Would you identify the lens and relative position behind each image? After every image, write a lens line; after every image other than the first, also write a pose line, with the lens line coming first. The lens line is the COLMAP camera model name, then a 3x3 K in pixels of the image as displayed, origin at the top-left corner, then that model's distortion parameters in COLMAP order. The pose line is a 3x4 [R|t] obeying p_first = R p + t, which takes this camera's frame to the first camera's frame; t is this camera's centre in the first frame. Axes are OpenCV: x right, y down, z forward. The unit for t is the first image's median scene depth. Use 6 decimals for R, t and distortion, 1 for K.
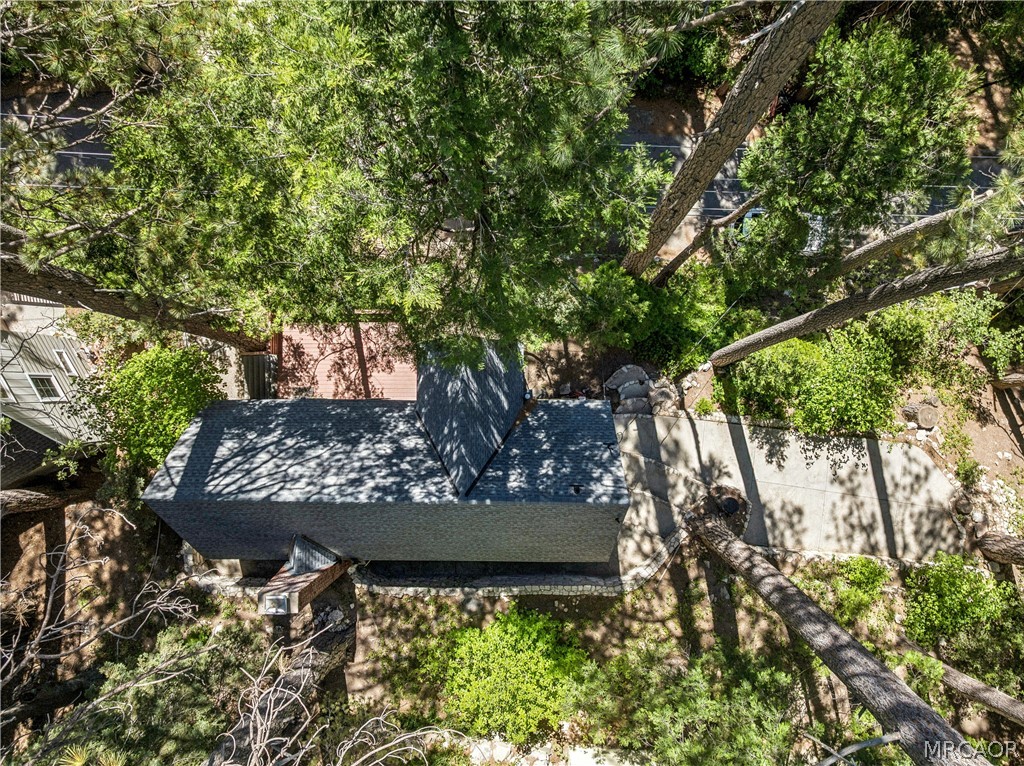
lens RADIAL K [[712.0, 0, 513.6], [0, 712.0, 382.9], [0, 0, 1]] dist [-0.013743, -0.001741]
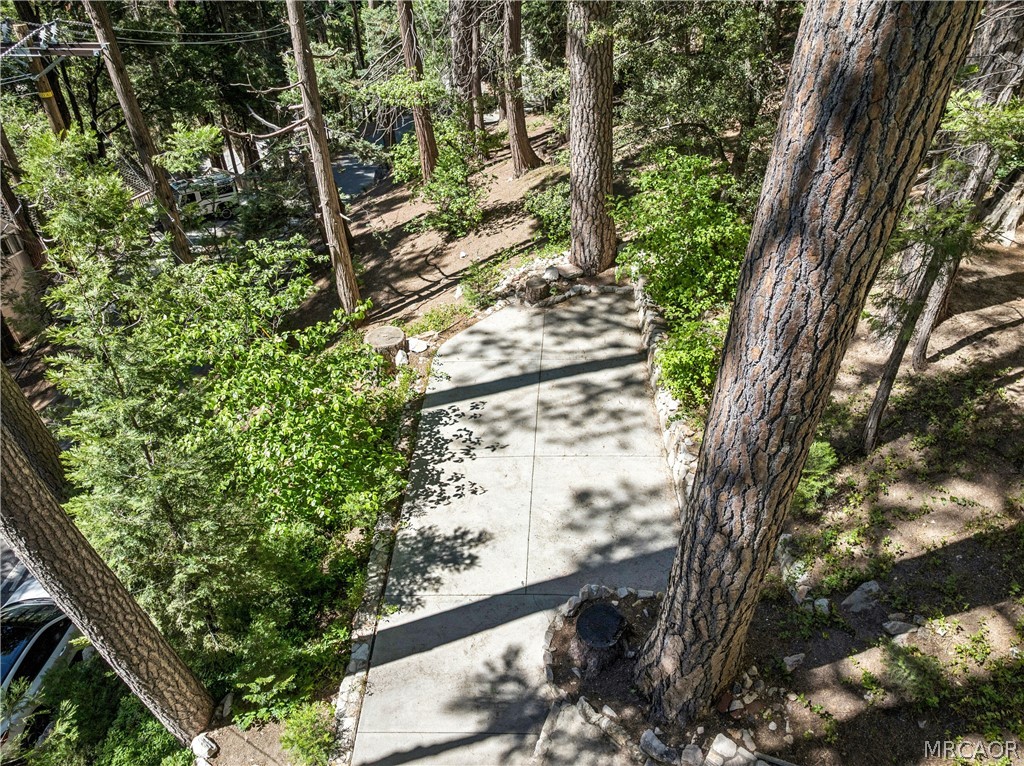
lens RADIAL K [[712.0, 0, 510.4], [0, 712.0, 382.4], [0, 0, 1]] dist [-0.013743, -0.001741]
pose [[-0.078550, -0.593868, 0.800719, 0.098961], [0.996131, -0.015002, 0.086593, 0.100122], [-0.039412, 0.804423, 0.592748, 0.685834]]
